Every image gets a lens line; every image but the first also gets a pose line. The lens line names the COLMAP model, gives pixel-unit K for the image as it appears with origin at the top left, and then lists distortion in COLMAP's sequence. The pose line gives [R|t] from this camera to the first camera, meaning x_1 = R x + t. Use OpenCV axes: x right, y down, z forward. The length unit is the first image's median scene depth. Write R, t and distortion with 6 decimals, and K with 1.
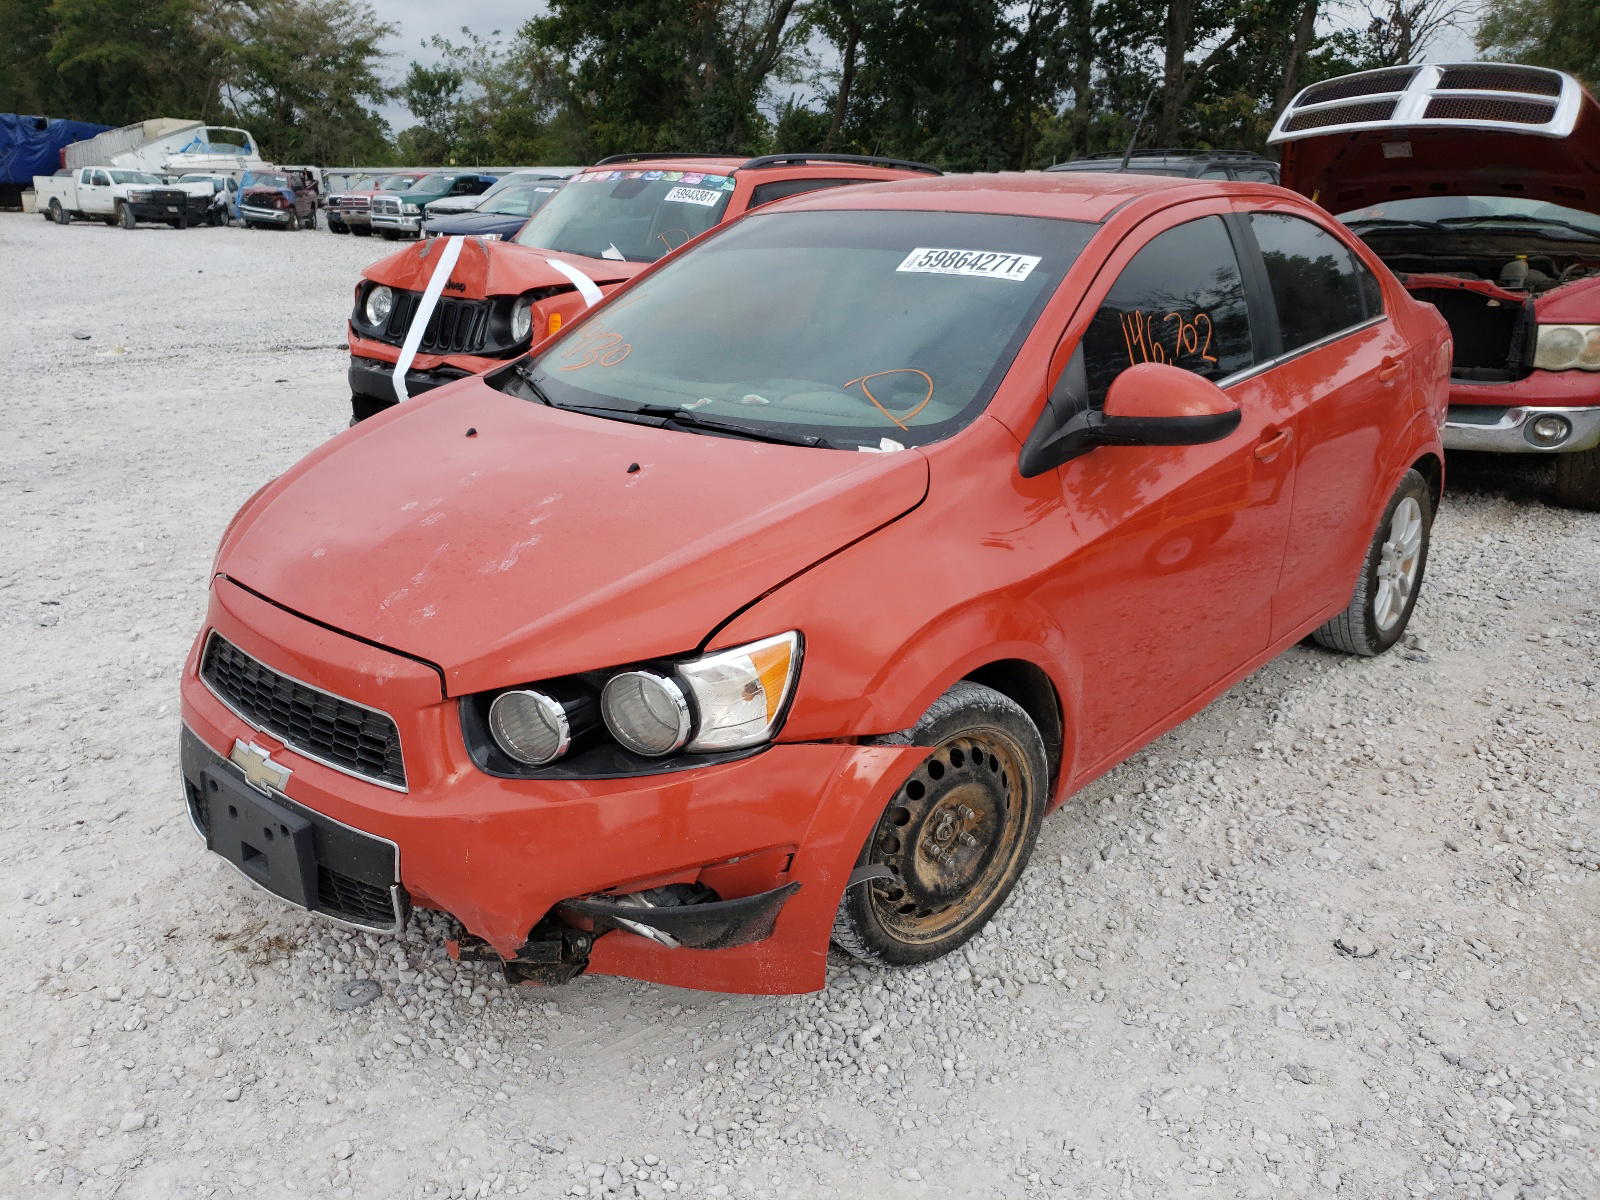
lens RADIAL K [[1208.4, 0, 800.9], [0, 1208.4, 598.1], [0, 0, 1]] dist [0.006566, 0.002484]
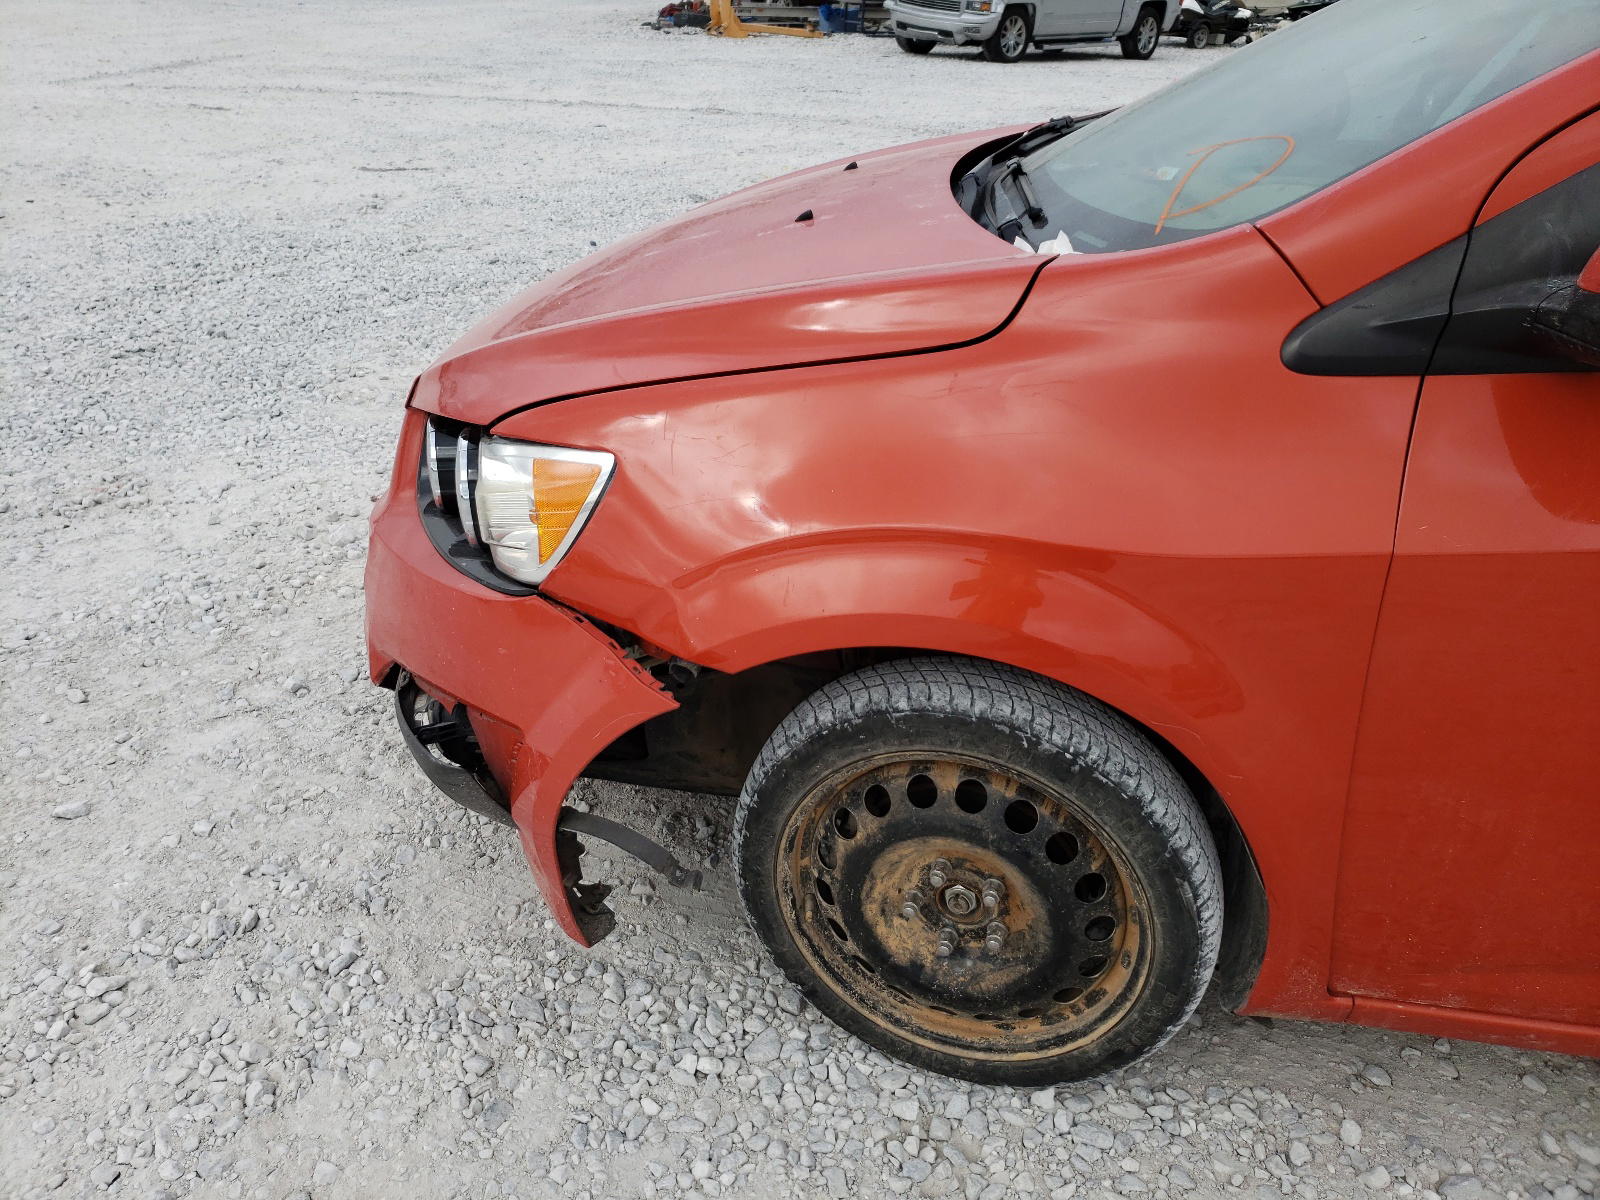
lens RADIAL K [[1208.4, 0, 800.7], [0, 1208.4, 596.5], [0, 0, 1]] dist [0.006566, 0.002484]
pose [[0.537483, 0.385355, -0.750075, 0.480260], [-0.284898, 0.920160, 0.268588, -0.090034], [0.793691, 0.069333, 0.604357, 0.562861]]
